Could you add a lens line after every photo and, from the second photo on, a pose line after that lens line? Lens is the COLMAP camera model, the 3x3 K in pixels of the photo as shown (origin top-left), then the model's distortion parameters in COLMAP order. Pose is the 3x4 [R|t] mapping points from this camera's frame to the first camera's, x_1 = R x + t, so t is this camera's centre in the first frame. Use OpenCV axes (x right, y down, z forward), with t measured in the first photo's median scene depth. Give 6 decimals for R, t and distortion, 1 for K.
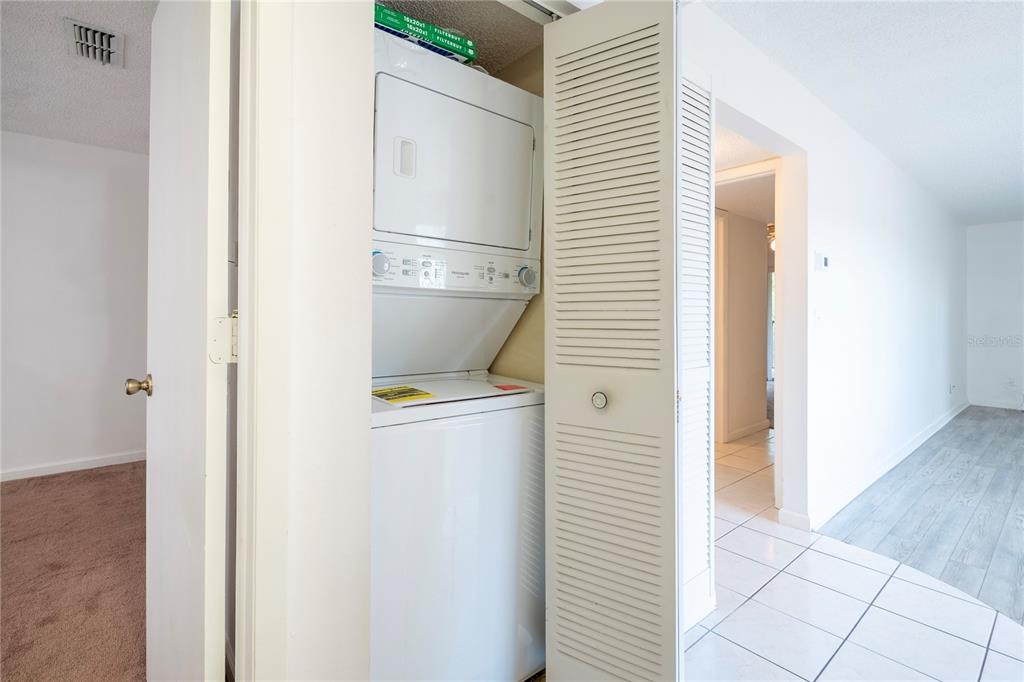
lens RADIAL K [[467.1, 0, 484.1], [0, 467.1, 315.8], [0, 0, 1]] dist [-0.001706, -0.000646]
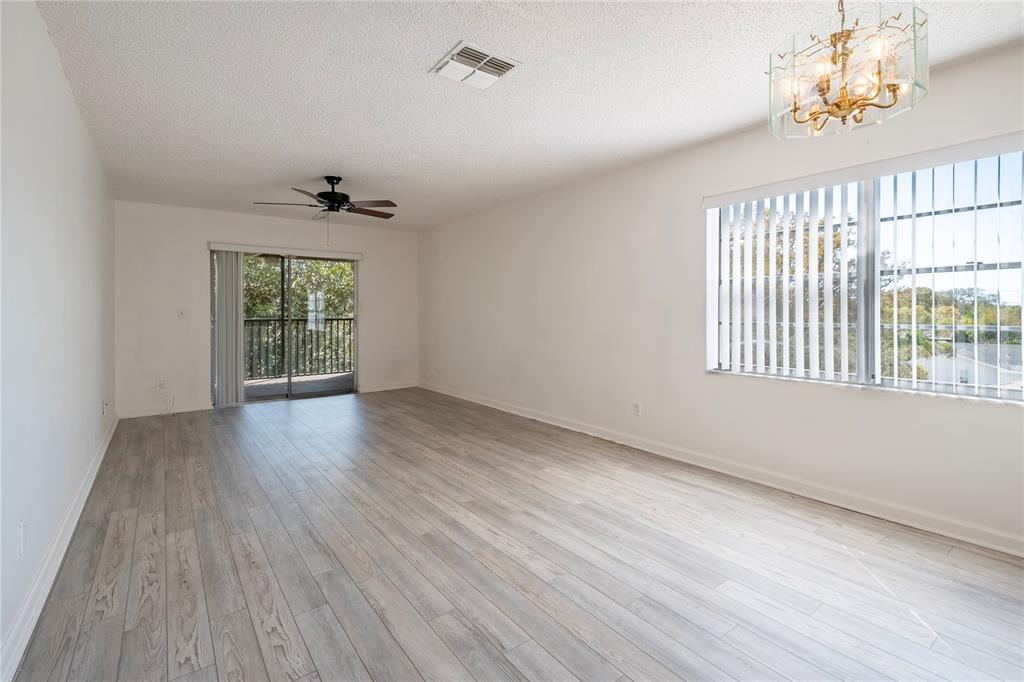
lens RADIAL K [[470.3, 0, 504.6], [0, 470.3, 321.1], [0, 0, 1]] dist [-0.000228, 0.000019]
pose [[0.037034, -0.010819, 0.999255, 0.333960], [-0.002019, 0.999939, 0.010901, 0.012093], [-0.999312, -0.002422, 0.037010, 0.401481]]
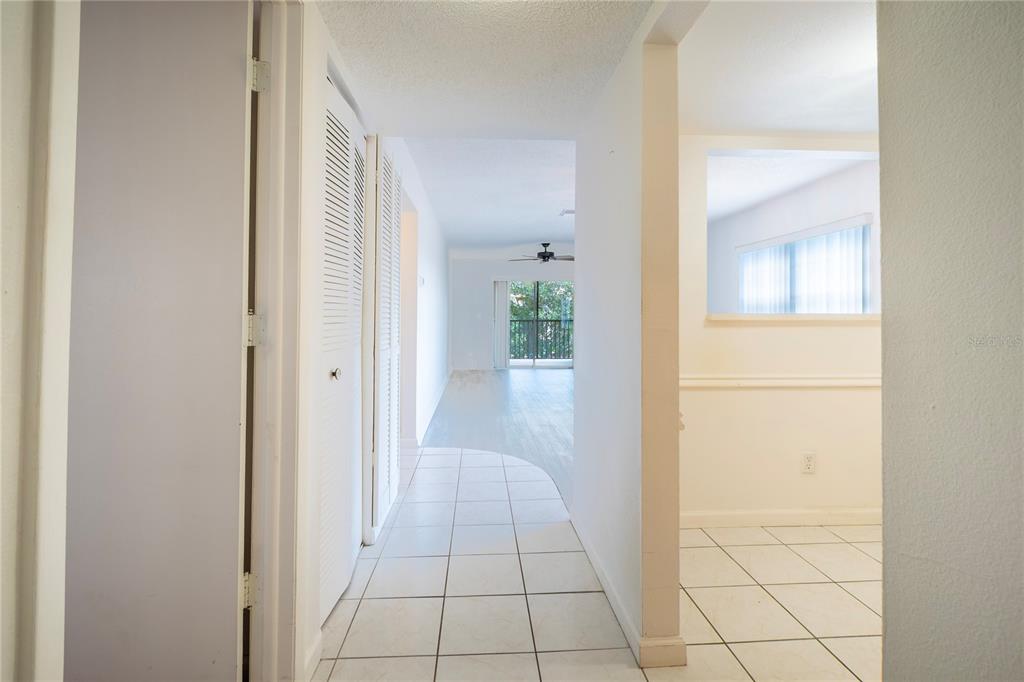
lens RADIAL K [[470.3, 0, 504.6], [0, 470.3, 321.1], [0, 0, 1]] dist [-0.000228, 0.000019]
pose [[0.569890, -0.006915, 0.821692, -0.262952], [-0.006806, 0.999891, 0.013136, -0.000729], [-0.821693, -0.013079, 0.569781, -0.098930]]
